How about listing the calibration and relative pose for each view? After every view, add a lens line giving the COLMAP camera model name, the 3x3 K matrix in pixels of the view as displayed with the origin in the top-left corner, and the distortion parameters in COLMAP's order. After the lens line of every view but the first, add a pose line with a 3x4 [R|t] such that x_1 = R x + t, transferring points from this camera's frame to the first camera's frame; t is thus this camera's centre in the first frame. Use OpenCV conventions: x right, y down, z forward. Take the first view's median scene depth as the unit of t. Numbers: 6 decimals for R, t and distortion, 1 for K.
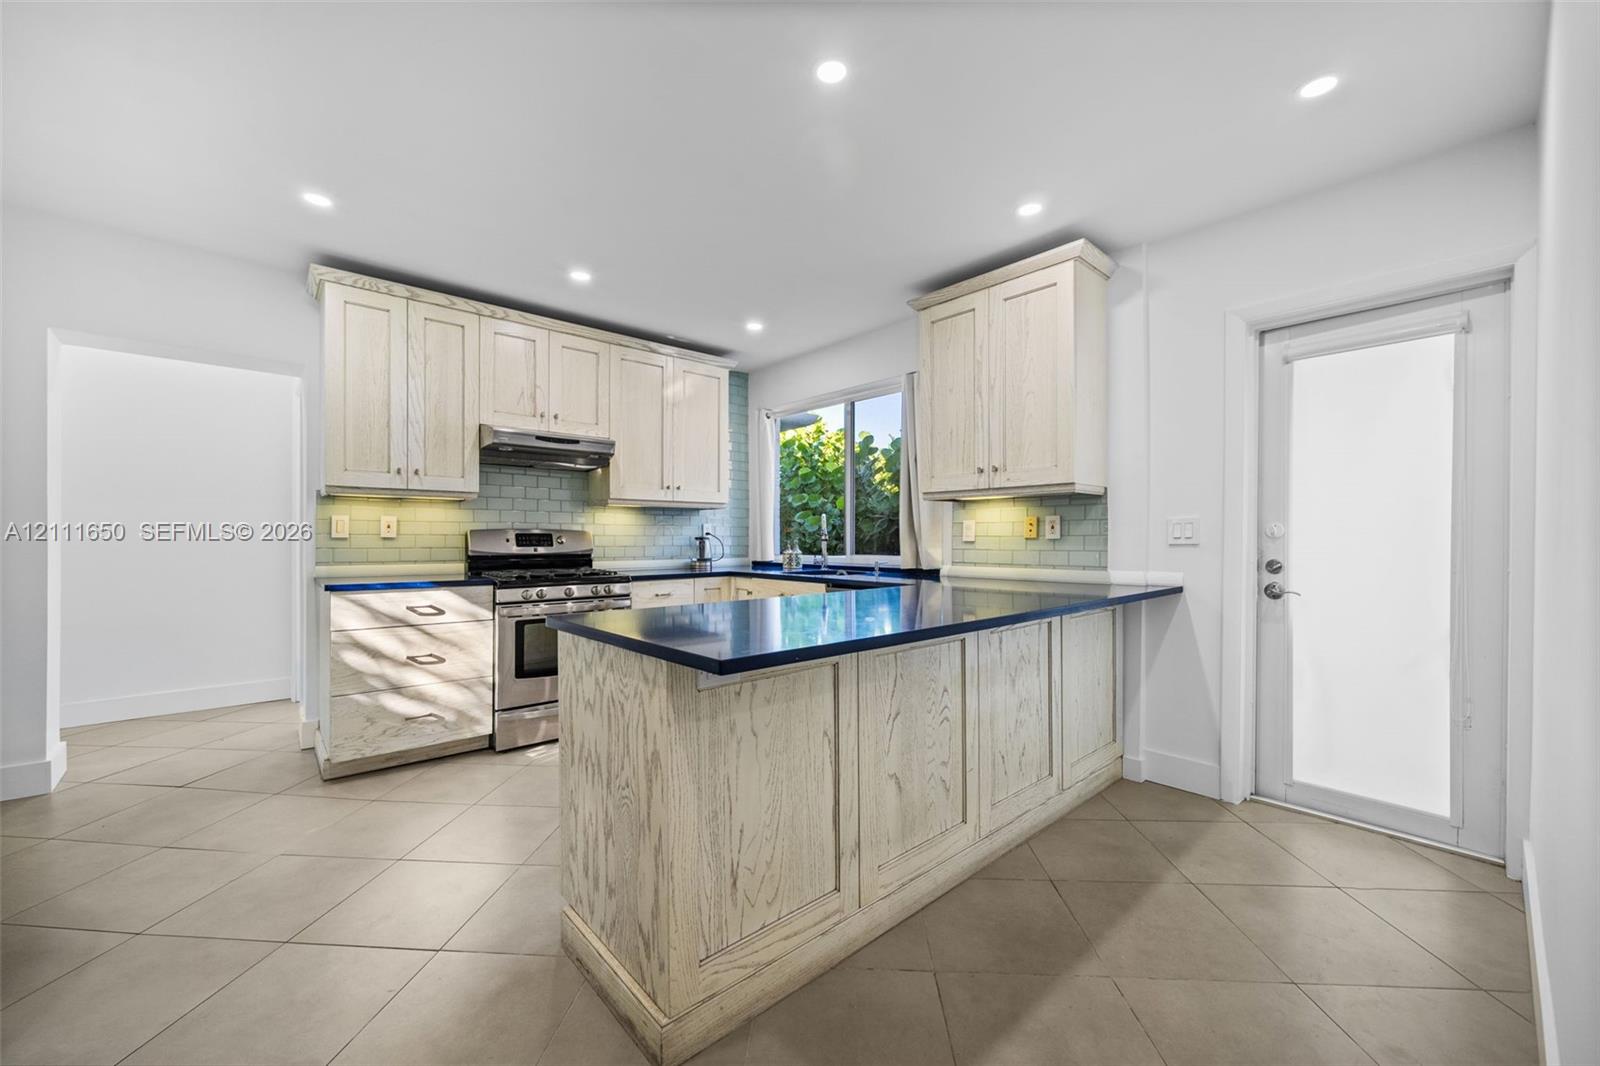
lens RADIAL K [[615.1, 0, 795.1], [0, 615.1, 541.0], [0, 0, 1]] dist [-0.001331, -0.000036]
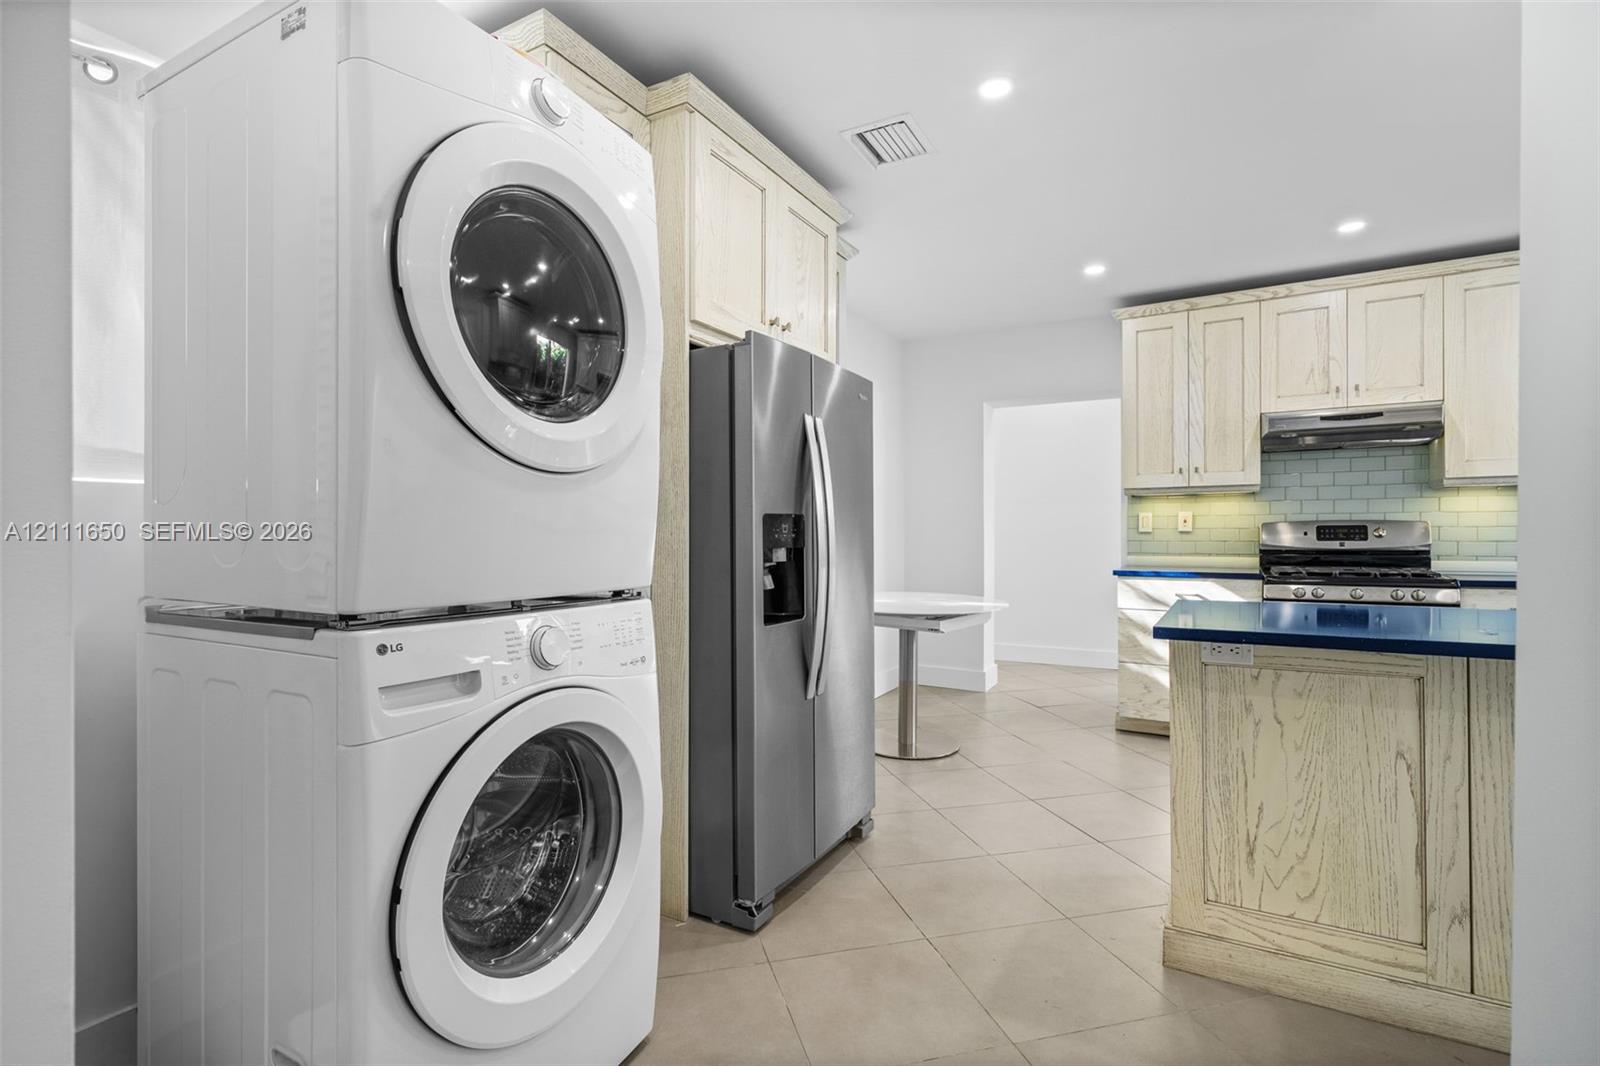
lens RADIAL K [[747.5, 0, 800.0], [0, 747.5, 533.0], [0, 0, 1]] dist [0.002446, 0.000346]
pose [[0.325119, -0.004348, -0.945663, 0.369815], [0.002169, 0.999990, -0.003852, 0.000753], [0.945671, -0.000799, 0.325125, -0.069756]]
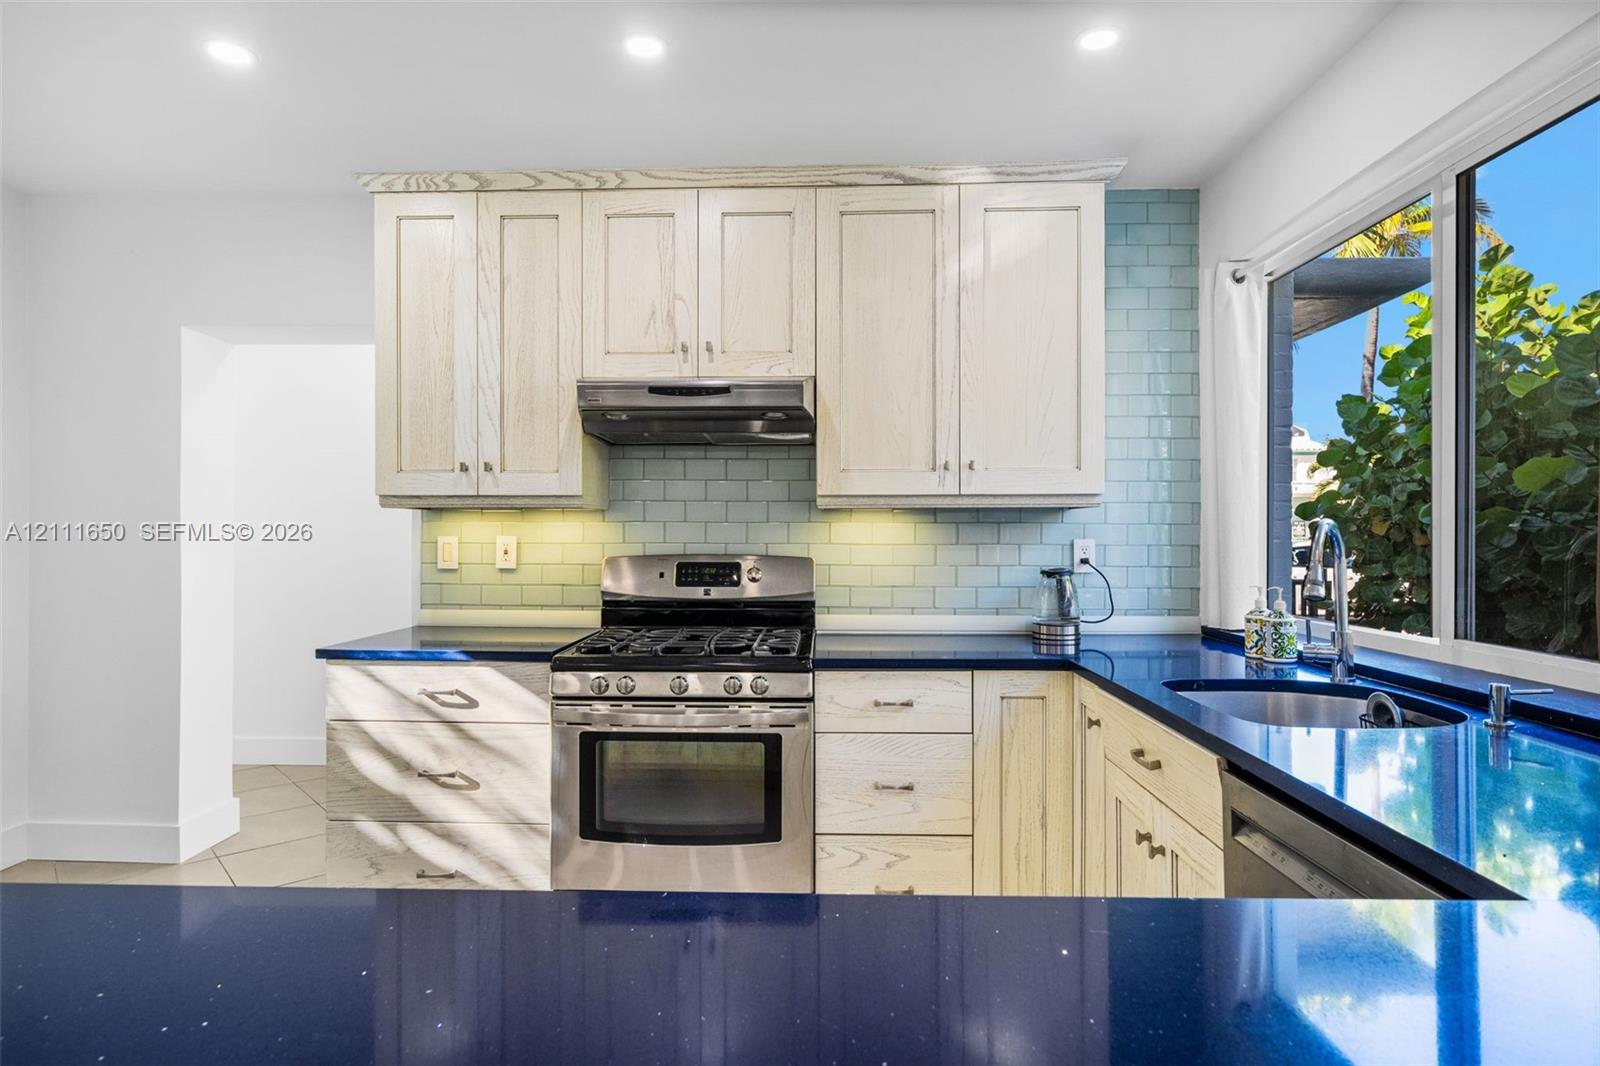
lens RADIAL K [[850.5, 0, 800.0], [0, 850.5, 533.0], [0, 0, 1]] dist [-0.002366, -0.000007]
pose [[0.729949, -0.000725, -0.683501, 0.190653], [-0.003345, 0.999984, -0.004633, -0.041212], [0.683493, 0.005668, 0.729935, 0.563032]]
